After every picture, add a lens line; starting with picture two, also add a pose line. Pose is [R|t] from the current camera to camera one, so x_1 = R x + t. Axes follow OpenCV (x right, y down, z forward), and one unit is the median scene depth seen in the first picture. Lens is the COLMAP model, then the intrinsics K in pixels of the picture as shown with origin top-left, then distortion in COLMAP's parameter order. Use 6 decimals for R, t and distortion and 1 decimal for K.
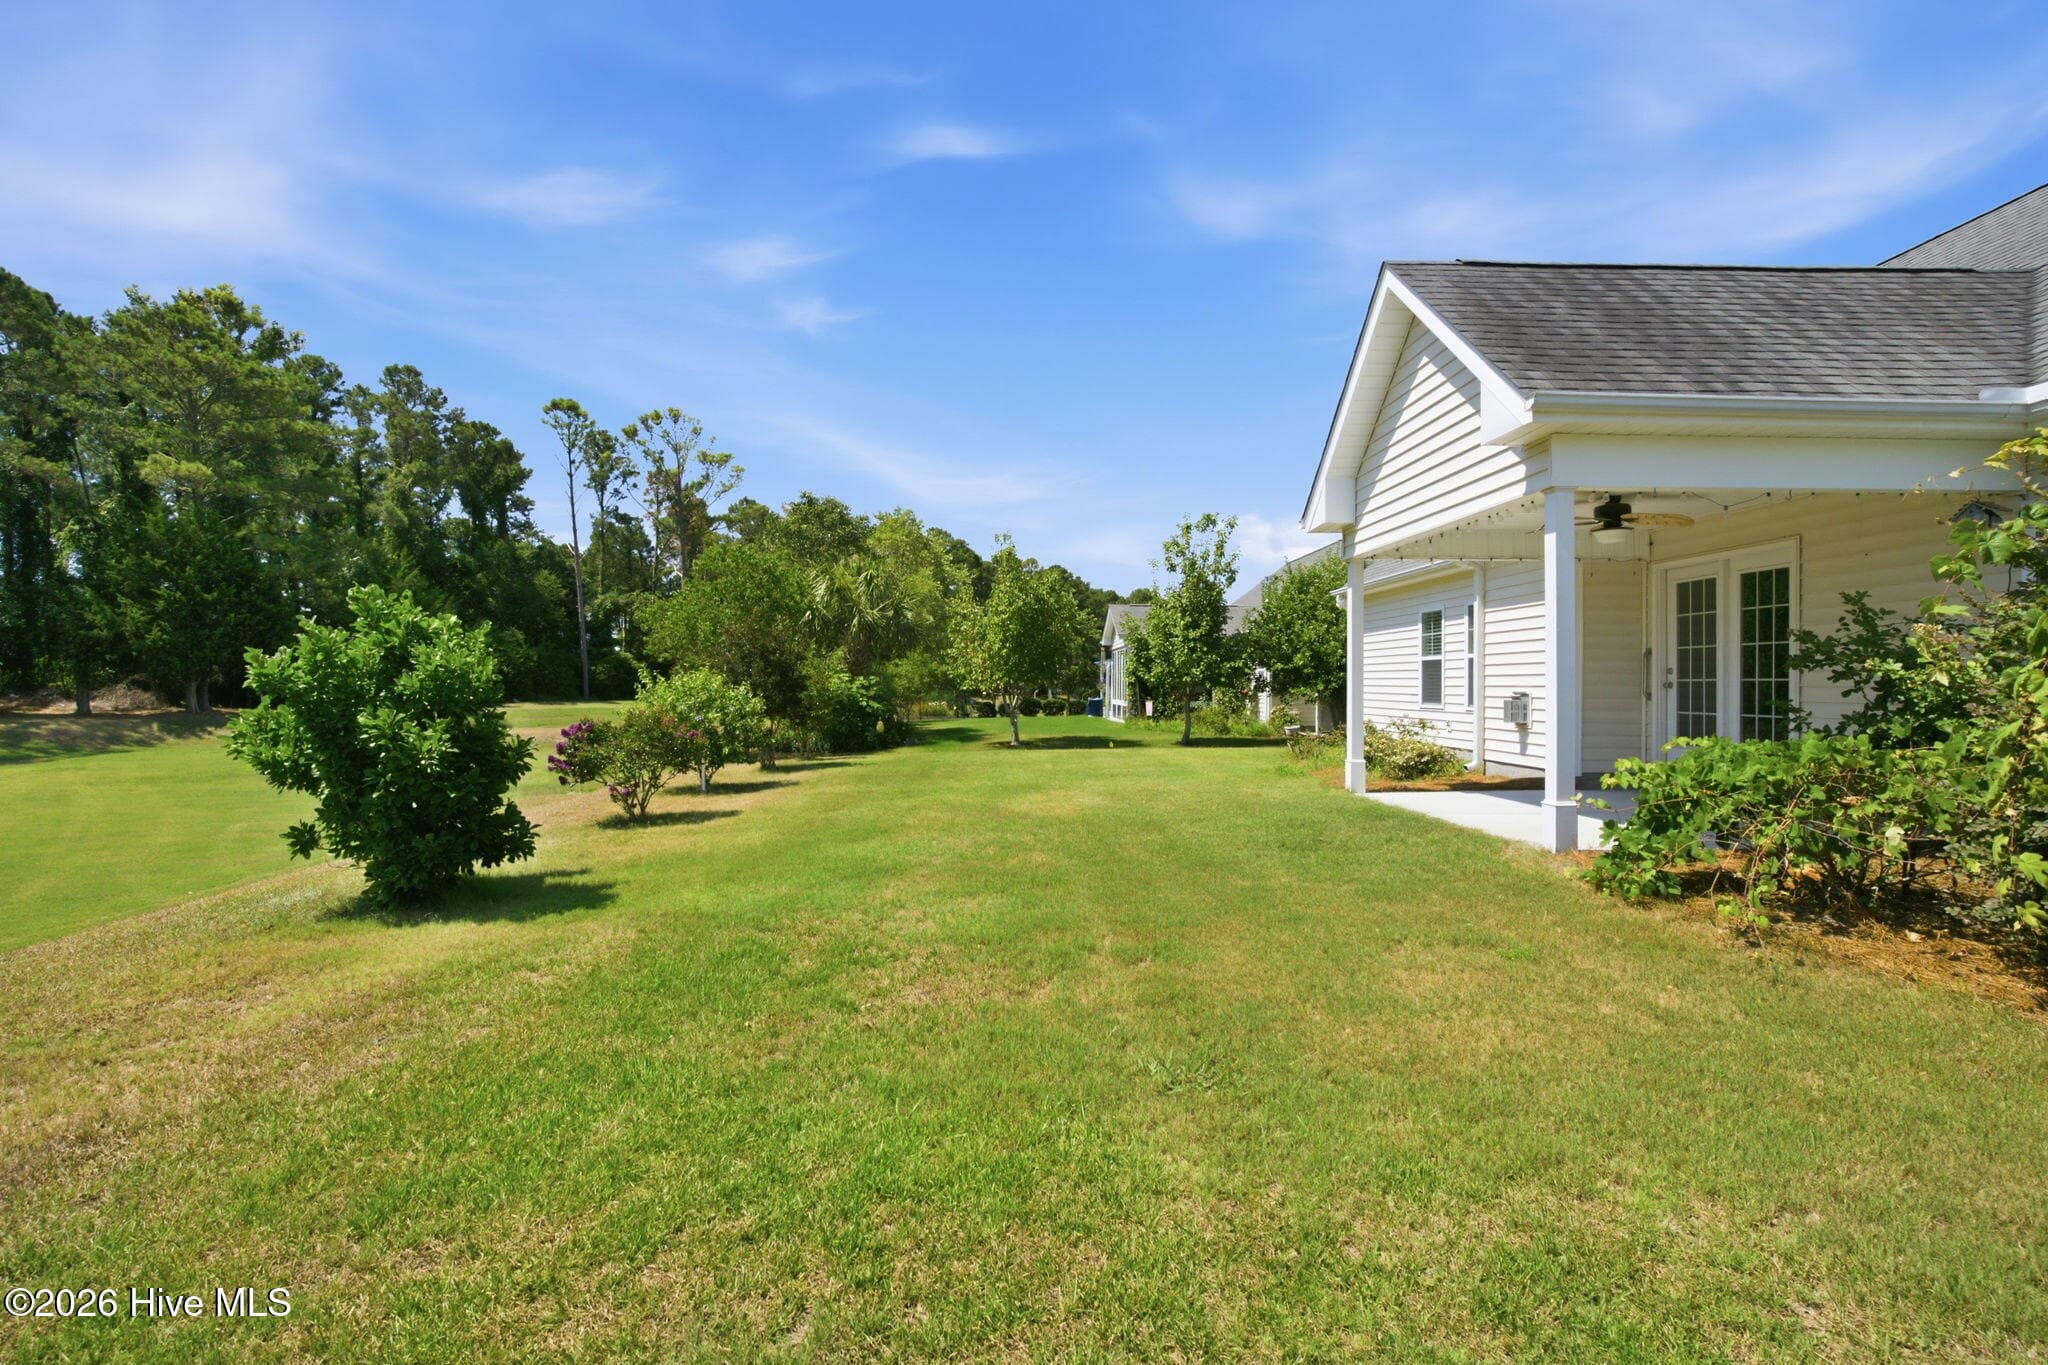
lens RADIAL K [[959.8, 0, 1011.3], [0, 959.8, 670.2], [0, 0, 1]] dist [-0.002502, 0.000048]
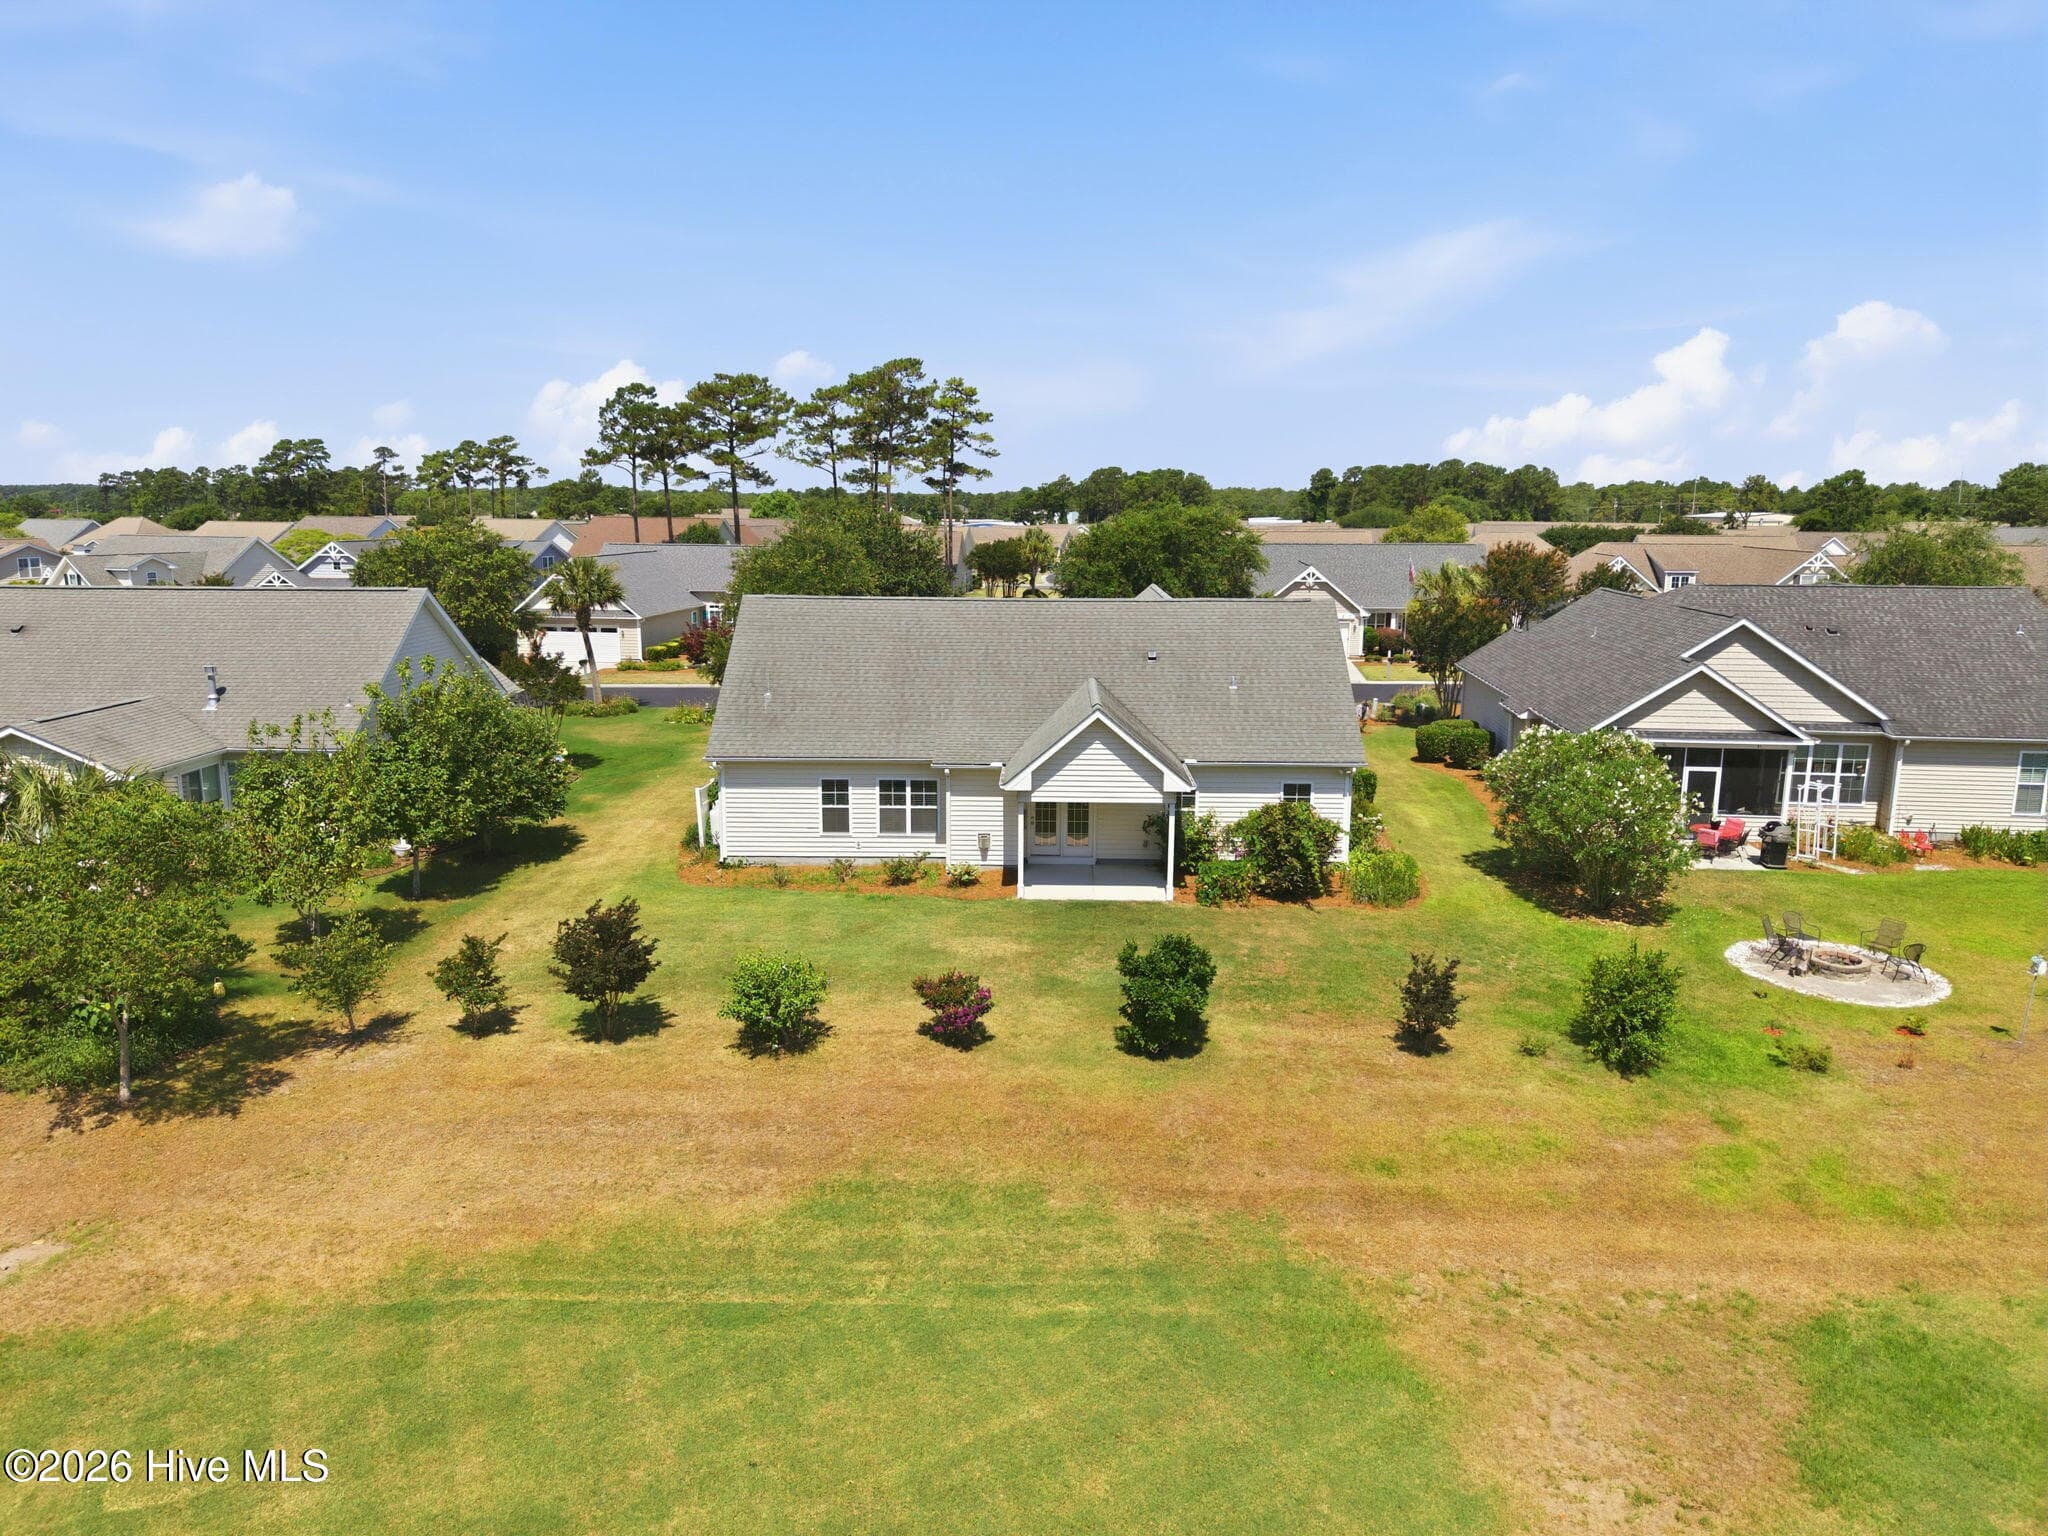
lens RADIAL K [[1344.0, 0, 1027.4], [0, 1344.0, 713.2], [0, 0, 1]] dist [0.026125, -0.040383]
pose [[0.024151, -0.163489, 0.986249, -2.553927], [-0.019495, 0.986273, 0.163971, -0.782651], [-0.999518, -0.023187, 0.020632, 0.851347]]
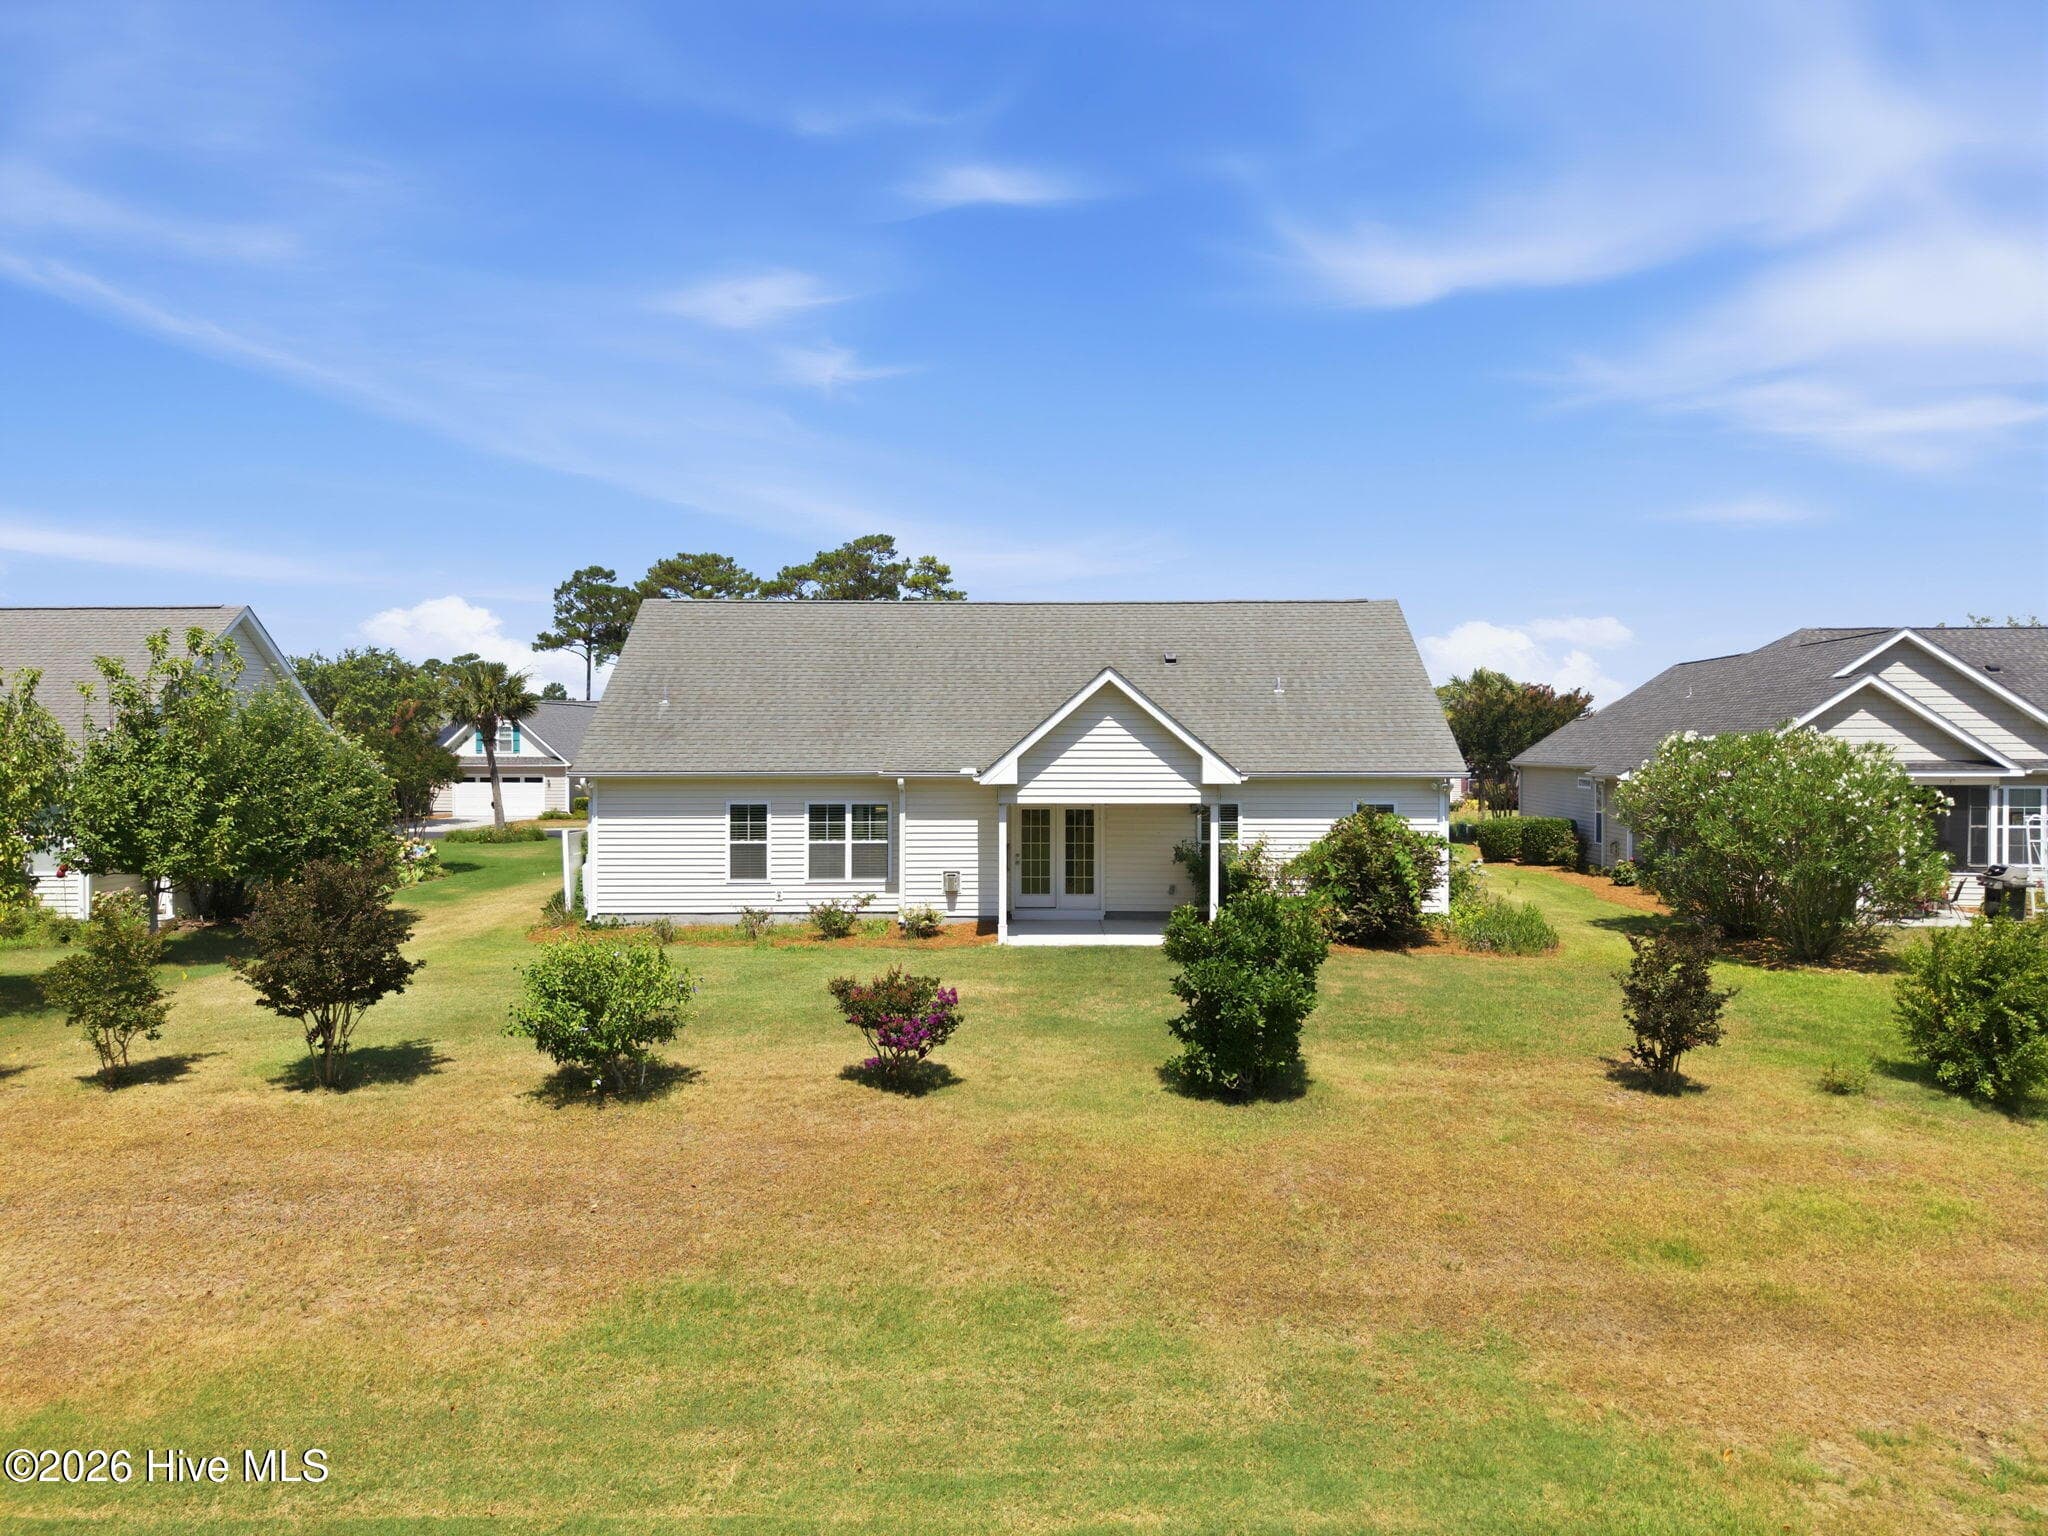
lens RADIAL K [[1351.1, 0, 1022.8], [0, 1351.1, 726.1], [0, 0, 1]] dist [0.001213, 0.005437]
pose [[0.008012, 0.004479, 0.999958, -1.786236], [-0.013287, 0.999902, -0.004372, -0.218772], [-0.999880, -0.013251, 0.008071, 0.874530]]
